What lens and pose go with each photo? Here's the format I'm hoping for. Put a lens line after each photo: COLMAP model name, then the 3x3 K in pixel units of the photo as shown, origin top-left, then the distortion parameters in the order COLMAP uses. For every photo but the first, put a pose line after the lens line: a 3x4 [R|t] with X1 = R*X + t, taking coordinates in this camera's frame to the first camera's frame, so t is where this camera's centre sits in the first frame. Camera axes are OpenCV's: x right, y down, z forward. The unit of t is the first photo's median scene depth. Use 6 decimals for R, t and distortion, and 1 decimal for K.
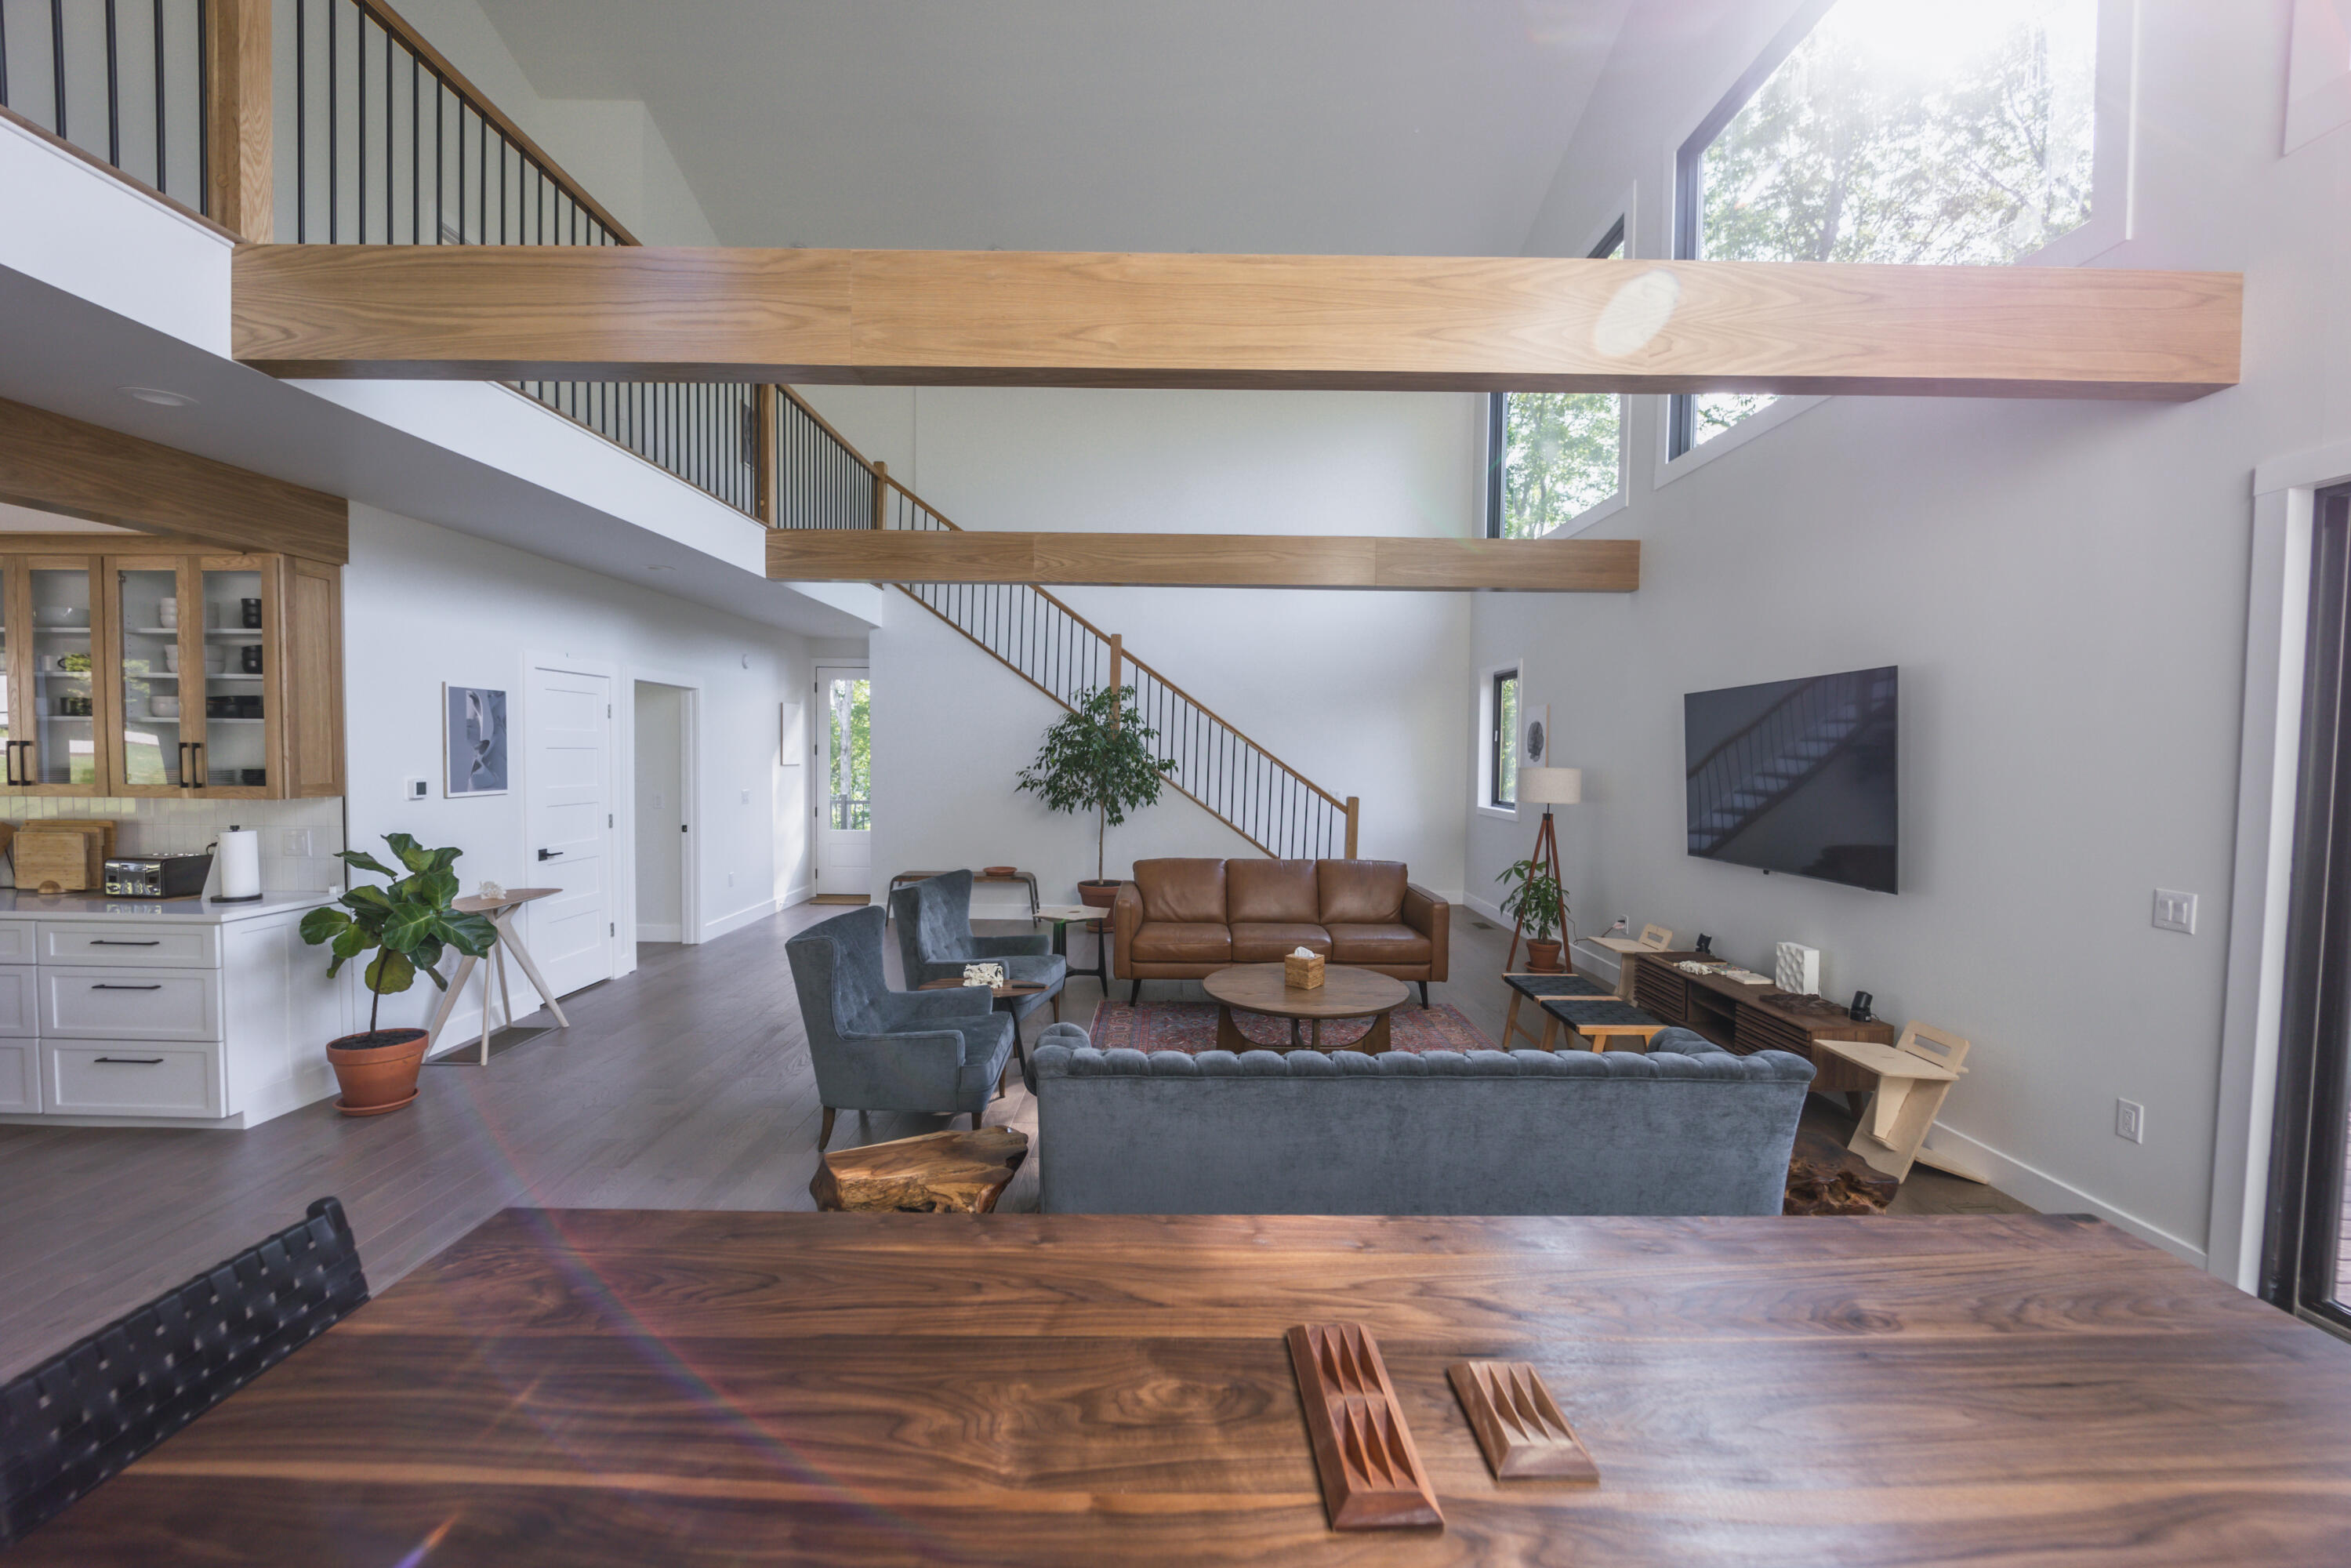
lens RADIAL K [[969.3, 0, 1175.5], [0, 969.3, 784.0], [0, 0, 1]] dist [-0.000676, -0.000076]
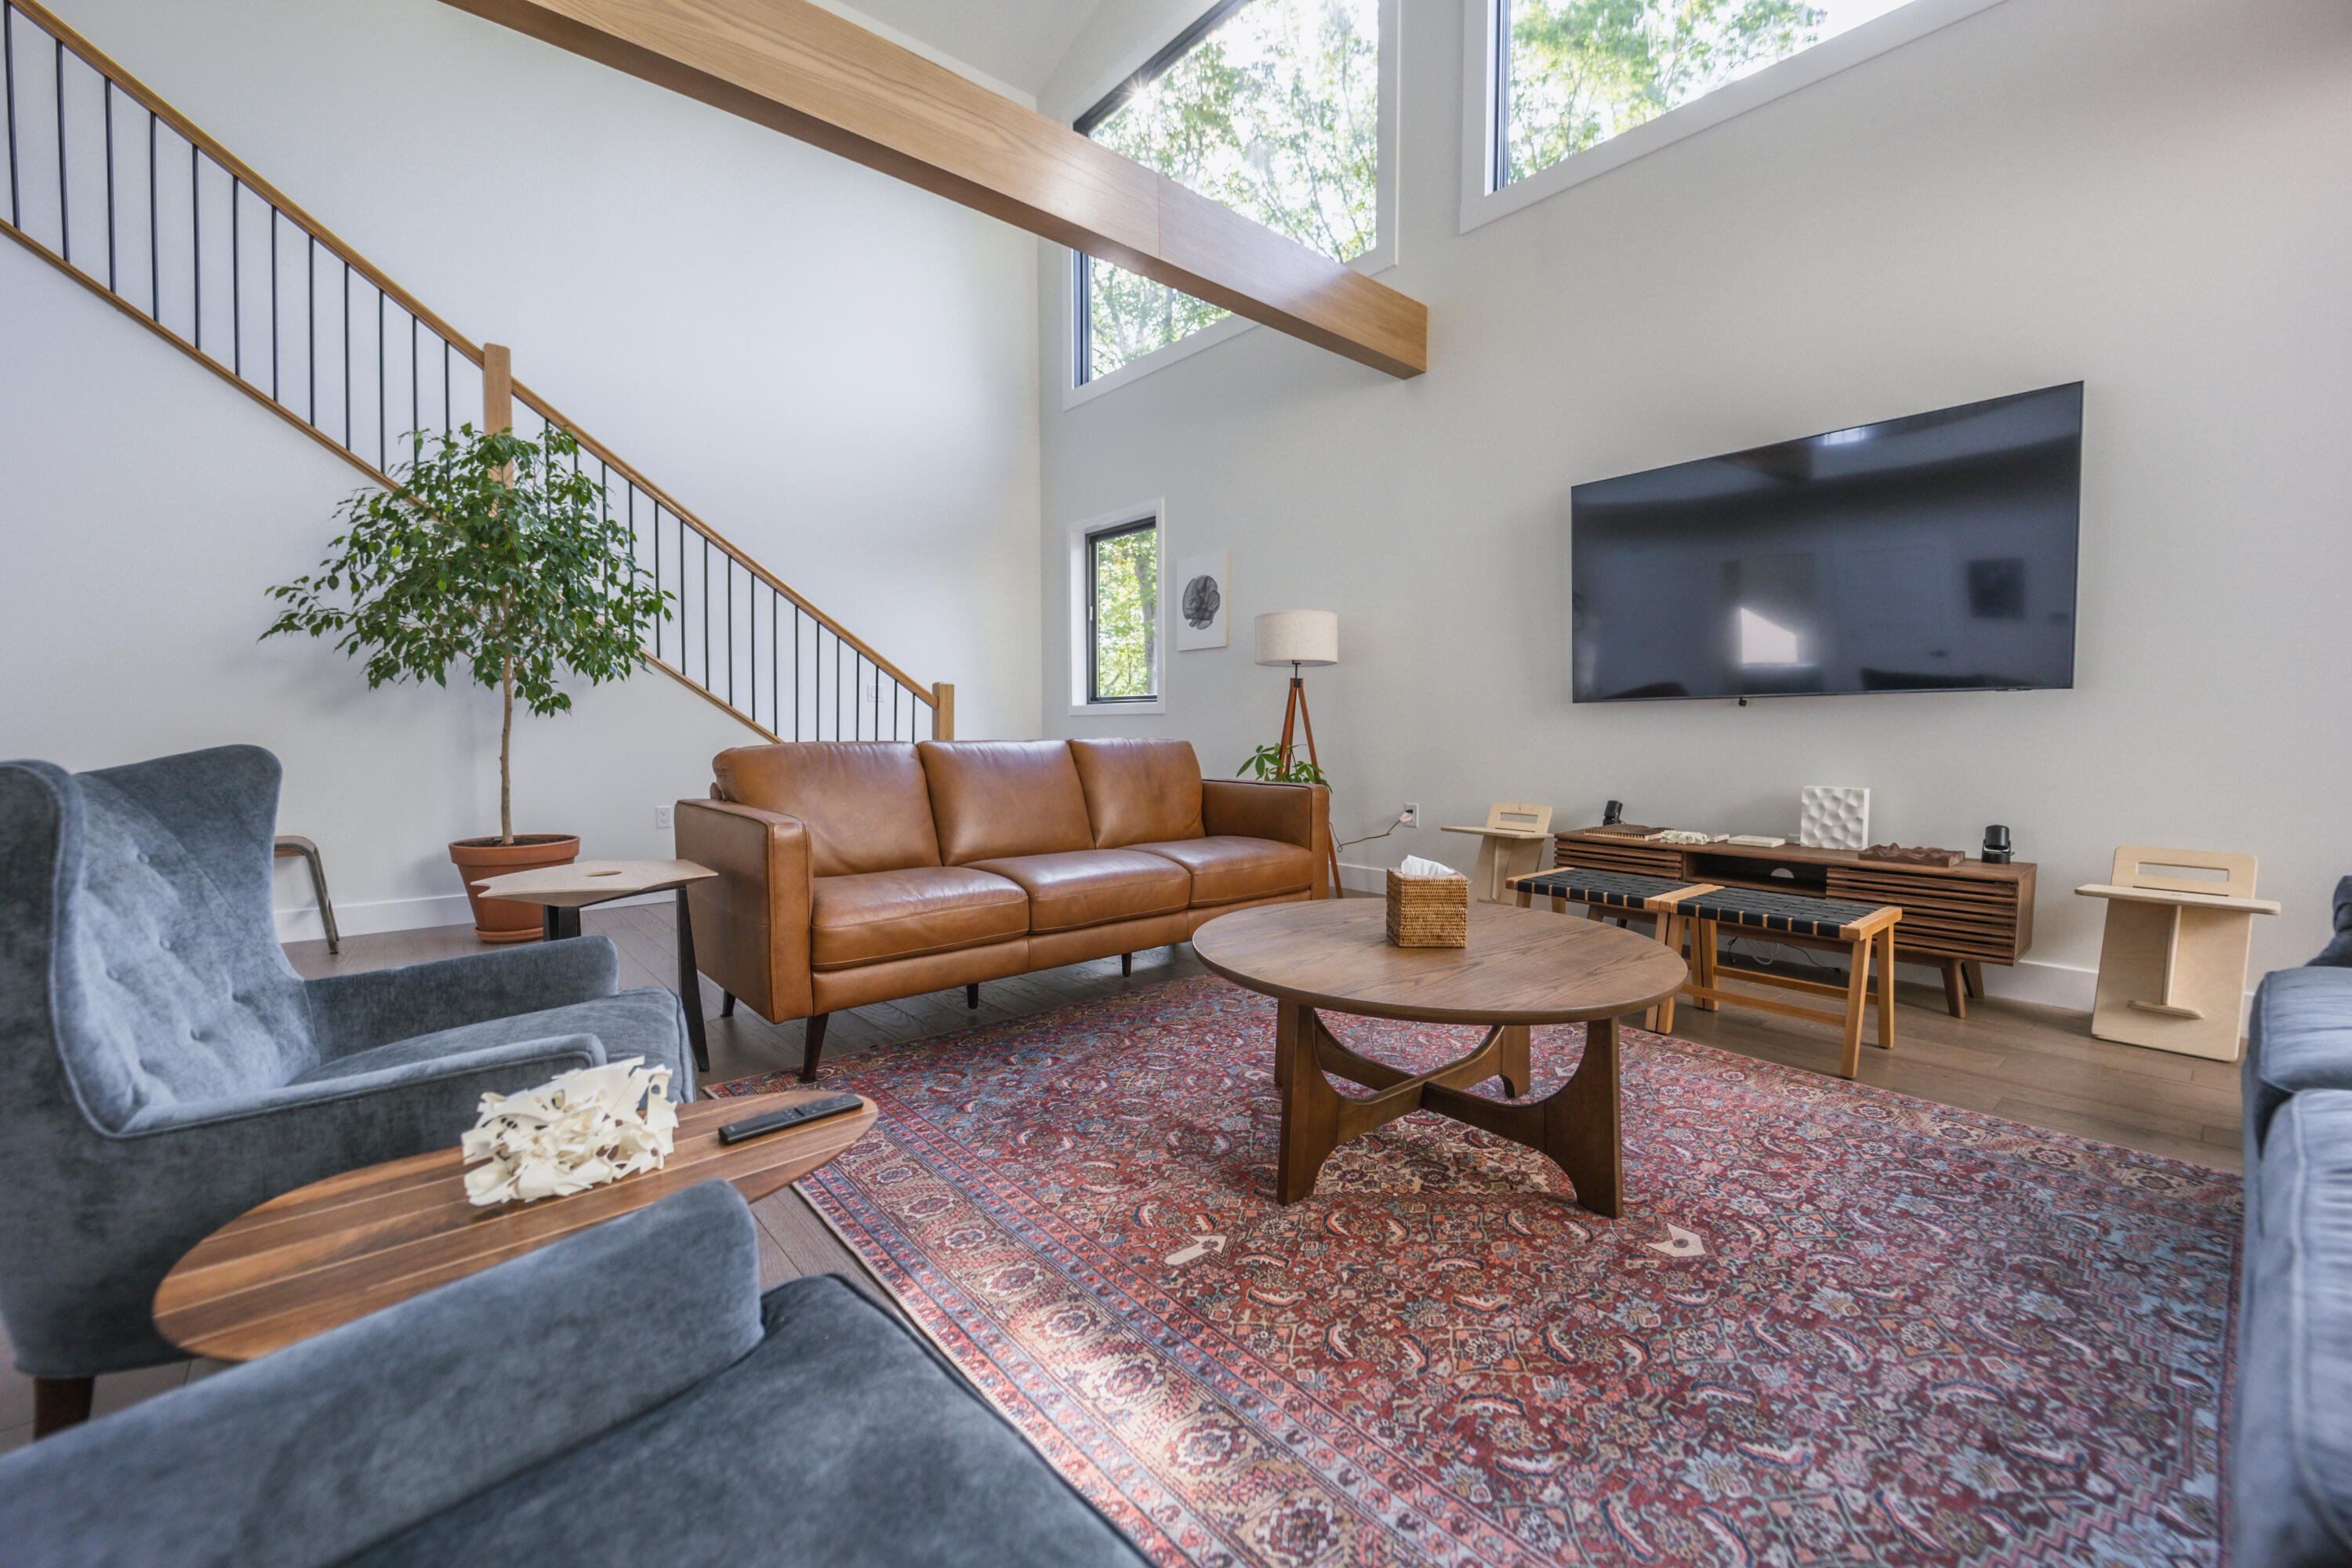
lens RADIAL K [[948.4, 0, 1186.0], [0, 948.4, 791.0], [0, 0, 1]] dist [-0.010138, -0.000172]
pose [[0.758567, -0.054337, 0.649326, -0.177403], [0.029110, 0.998348, 0.049537, 0.090864], [-0.650945, -0.018675, 0.758895, 0.588730]]
